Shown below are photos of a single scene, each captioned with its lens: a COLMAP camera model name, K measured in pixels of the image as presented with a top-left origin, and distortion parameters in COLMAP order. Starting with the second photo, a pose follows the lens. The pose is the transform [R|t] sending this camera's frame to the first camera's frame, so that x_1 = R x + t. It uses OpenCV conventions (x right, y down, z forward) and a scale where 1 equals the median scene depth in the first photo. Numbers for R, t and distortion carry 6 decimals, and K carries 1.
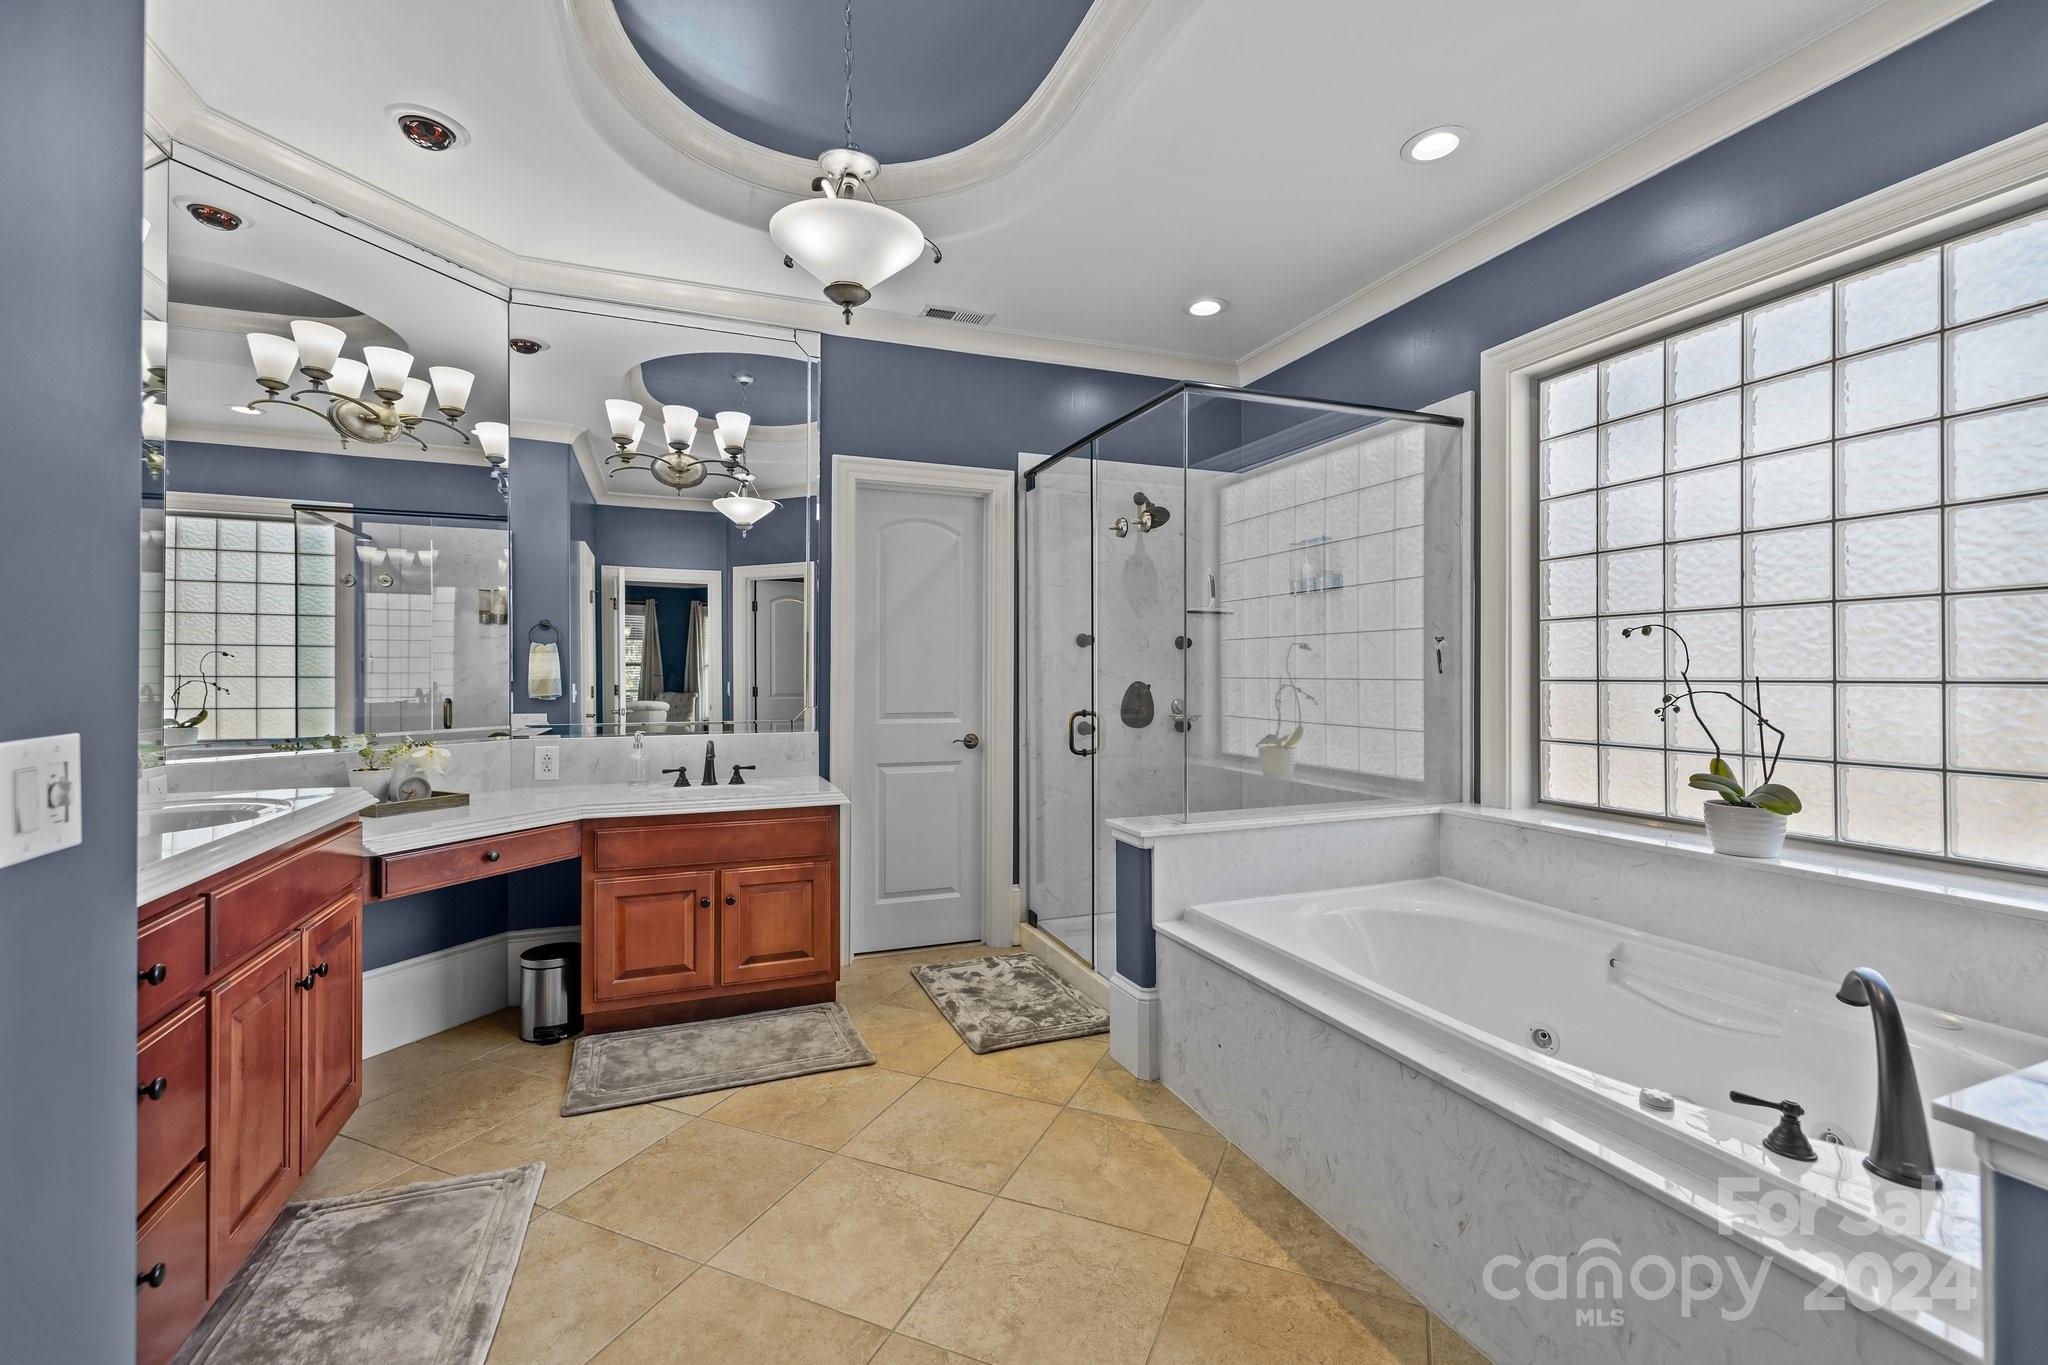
lens RADIAL K [[867.1, 0, 1032.0], [0, 867.1, 675.9], [0, 0, 1]] dist [0.006901, -0.003359]
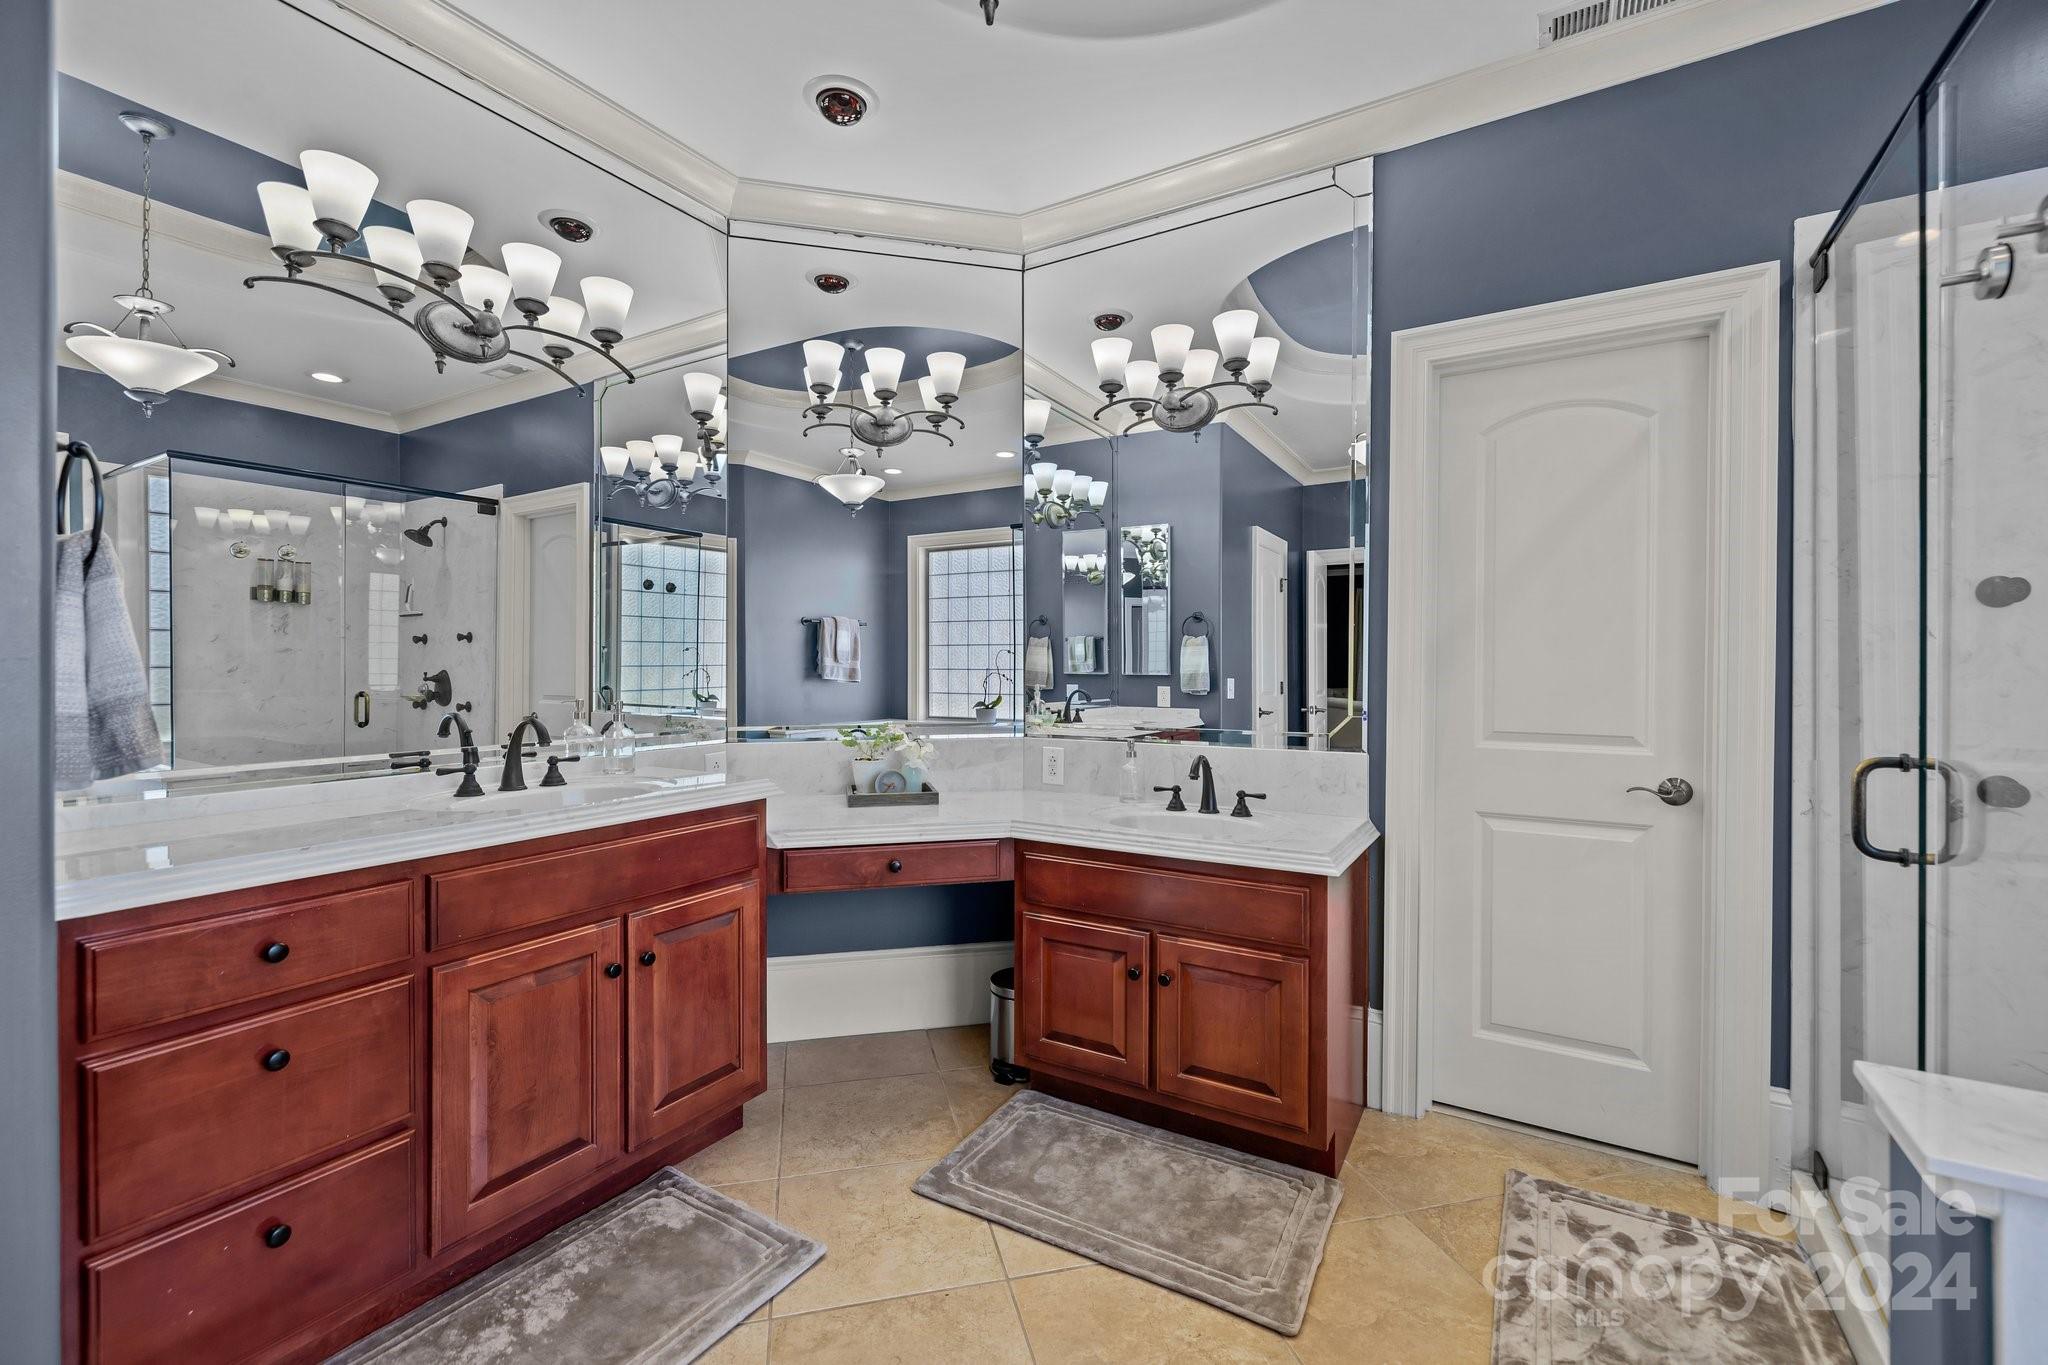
lens RADIAL K [[867.1, 0, 1017.2], [0, 867.1, 674.9], [0, 0, 1]] dist [0.006901, -0.003359]
pose [[0.597453, 0.007173, -0.801872, 0.150596], [-0.002336, 0.999971, 0.007205, -0.001203], [0.801900, -0.002432, 0.597453, 0.440212]]
